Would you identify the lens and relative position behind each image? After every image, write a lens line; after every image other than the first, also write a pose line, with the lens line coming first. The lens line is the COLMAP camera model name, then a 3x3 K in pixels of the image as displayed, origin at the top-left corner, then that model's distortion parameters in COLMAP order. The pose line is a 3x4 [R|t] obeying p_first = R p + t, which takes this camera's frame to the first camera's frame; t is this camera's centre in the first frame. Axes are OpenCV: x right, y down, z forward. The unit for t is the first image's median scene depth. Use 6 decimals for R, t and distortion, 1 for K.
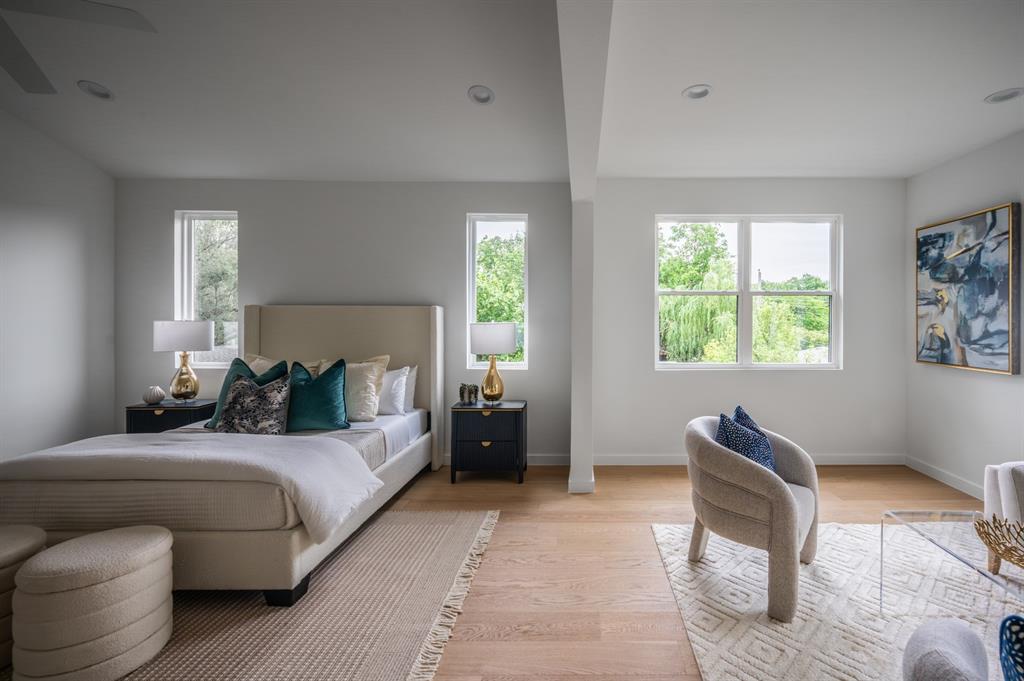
lens RADIAL K [[422.5, 0, 512.0], [0, 422.5, 340.5], [0, 0, 1]] dist [0.001066, -0.000134]
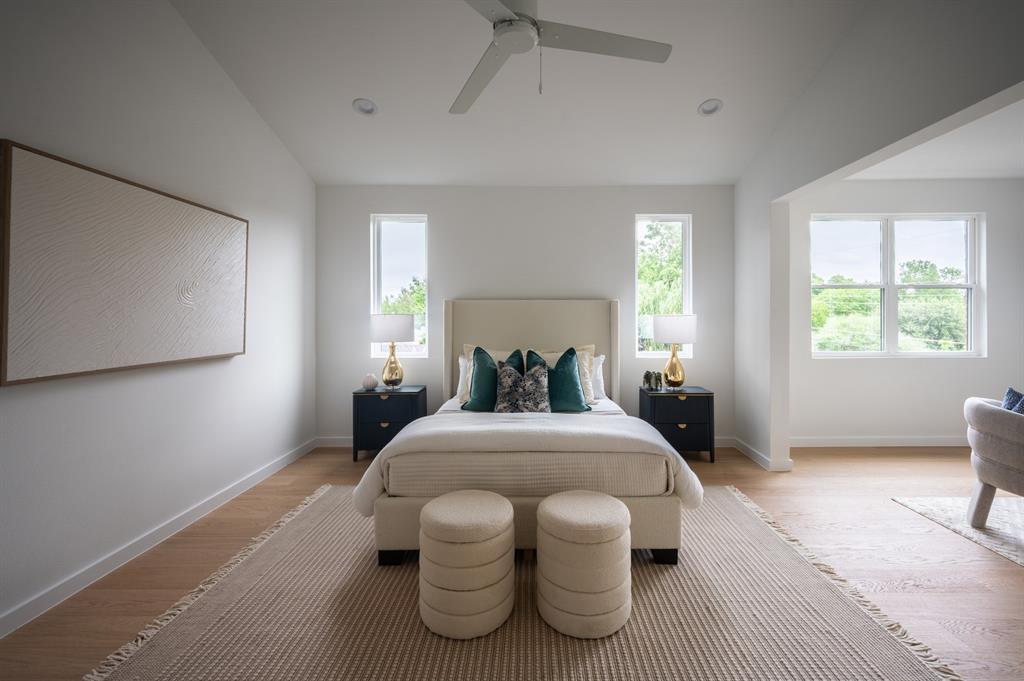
lens RADIAL K [[402.9, 0, 511.9], [0, 402.9, 330.5], [0, 0, 1]] dist [-0.000441, -0.000608]
pose [[0.999853, -0.003936, -0.016661, -0.454248], [0.003730, 0.999917, -0.012368, 0.009891], [0.016708, 0.012304, 0.999785, -0.041423]]
